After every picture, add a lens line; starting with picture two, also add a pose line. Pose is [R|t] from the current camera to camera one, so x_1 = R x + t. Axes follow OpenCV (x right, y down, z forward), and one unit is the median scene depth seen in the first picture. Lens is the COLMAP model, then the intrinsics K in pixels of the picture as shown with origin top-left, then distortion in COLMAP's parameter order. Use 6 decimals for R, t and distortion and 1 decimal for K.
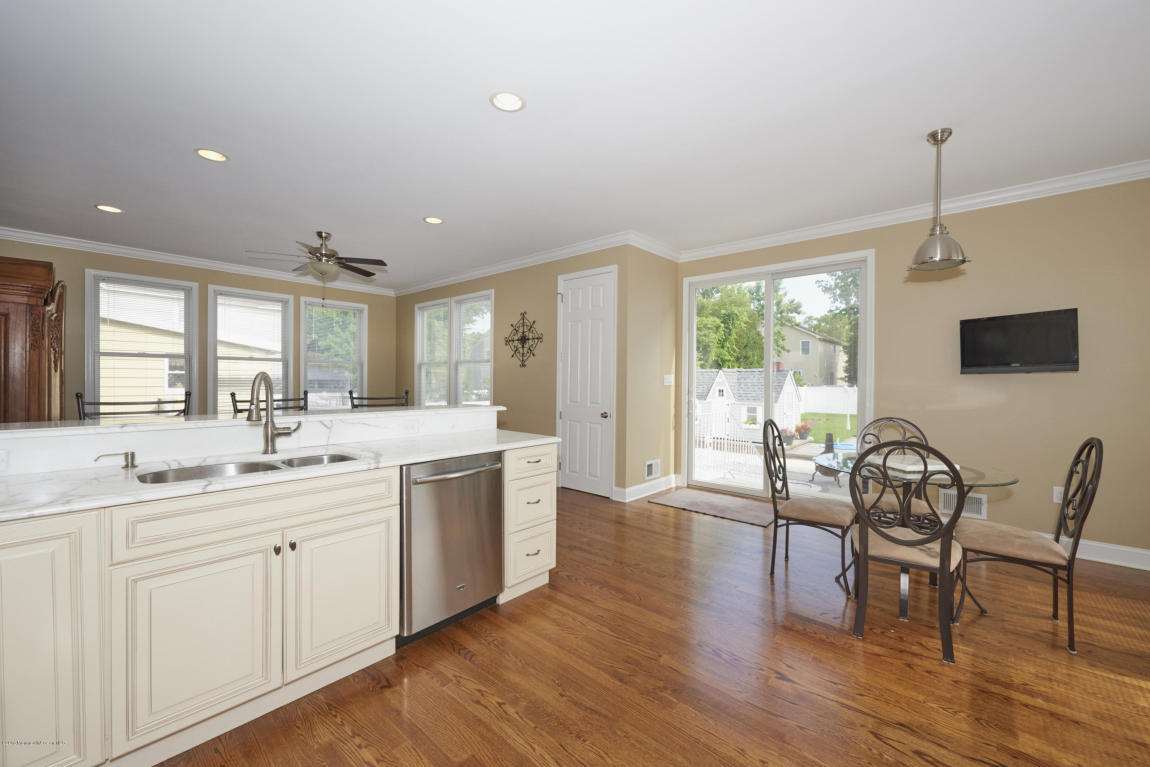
lens RADIAL K [[456.0, 0, 577.1], [0, 456.0, 383.4], [0, 0, 1]] dist [-0.000650, -0.000170]
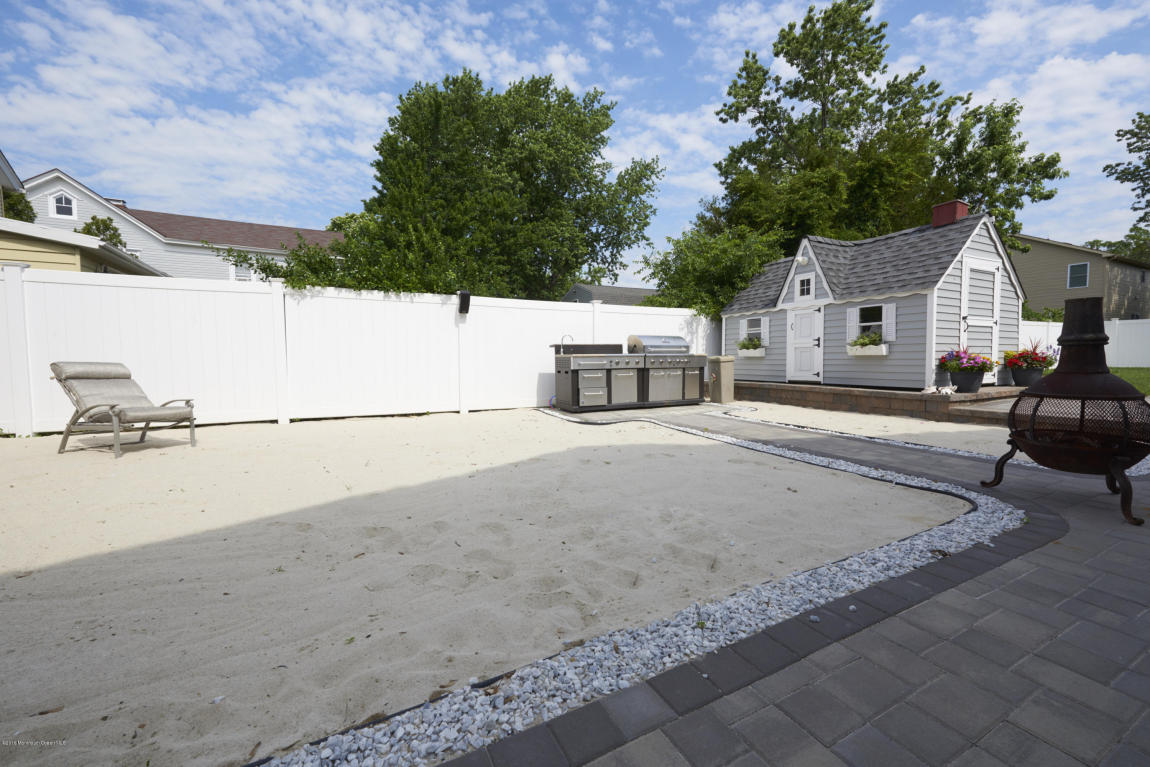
lens RADIAL K [[456.0, 0, 577.1], [0, 456.0, 383.4], [0, 0, 1]] dist [-0.000650, -0.000170]
pose [[0.929610, 0.003573, -0.368527, 0.207549], [0.014399, 0.998837, 0.046005, 0.074153], [0.368263, -0.048073, 0.928478, 0.356003]]
